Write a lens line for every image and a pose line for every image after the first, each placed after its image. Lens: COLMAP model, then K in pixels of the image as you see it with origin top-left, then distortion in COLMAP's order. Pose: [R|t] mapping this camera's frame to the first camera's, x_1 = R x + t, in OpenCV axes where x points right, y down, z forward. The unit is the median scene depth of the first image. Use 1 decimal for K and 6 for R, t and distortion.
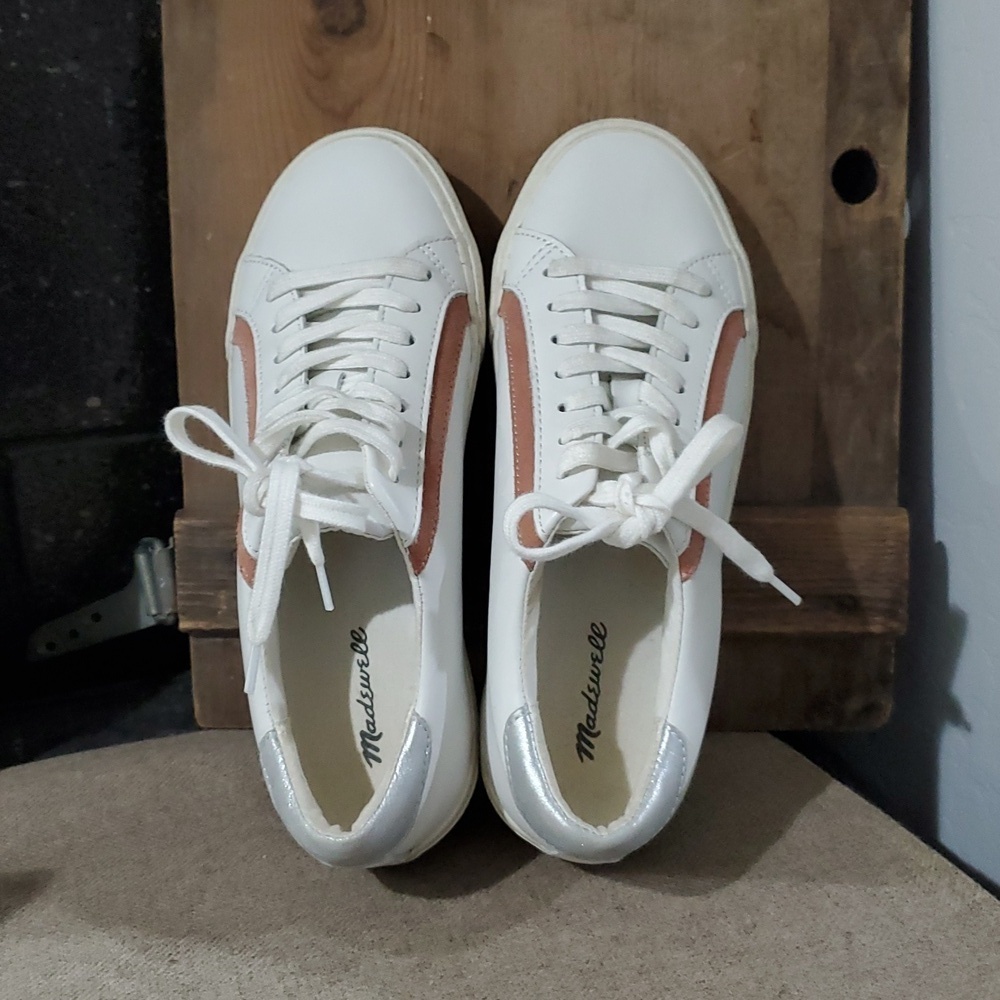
lens RADIAL K [[1349.8, 0, 500.9], [0, 1349.8, 485.2], [0, 0, 1]] dist [0.166081, -0.682727]
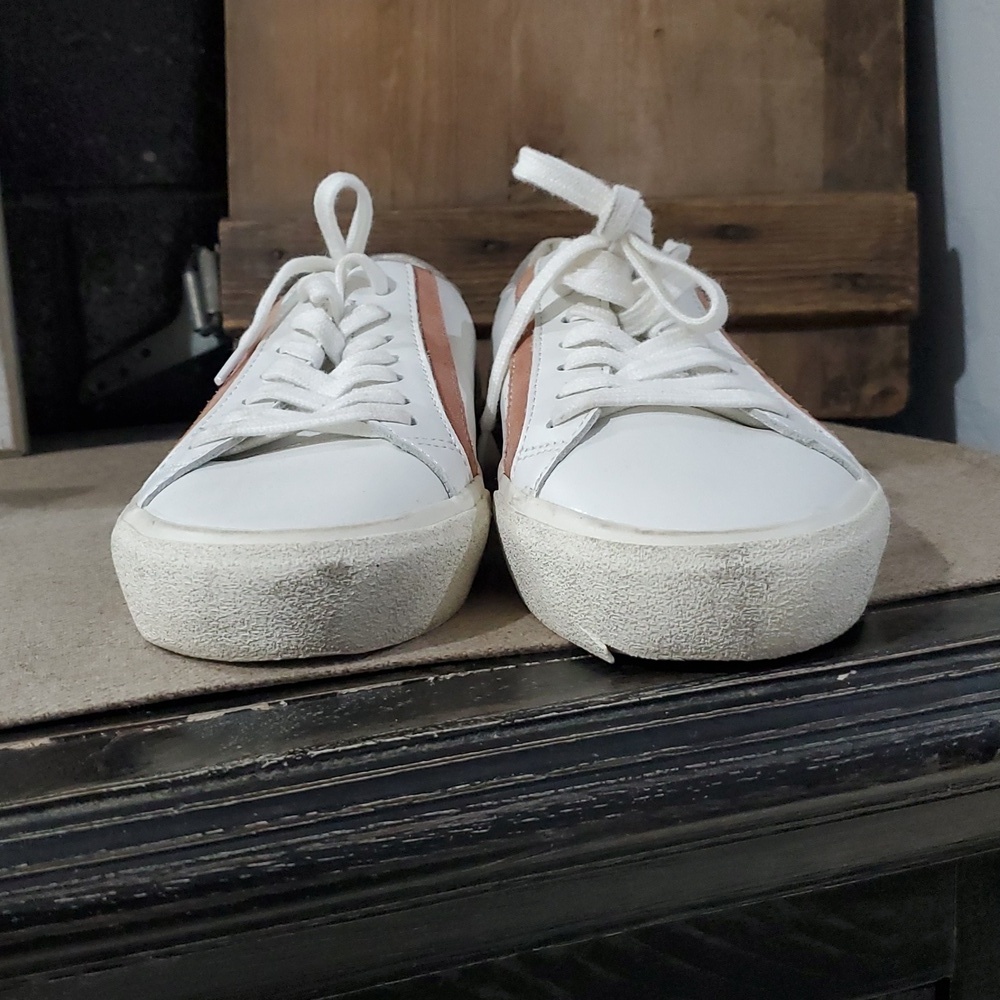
lens RADIAL K [[1381.3, 0, 479.3], [0, 1381.3, 519.8], [0, 0, 1]] dist [0.262450, -1.110255]
pose [[0.998105, -0.001239, -0.061527, 0.031338], [-0.004941, 0.994956, -0.100186, 0.376113], [0.061341, 0.100300, 0.993065, -0.057567]]
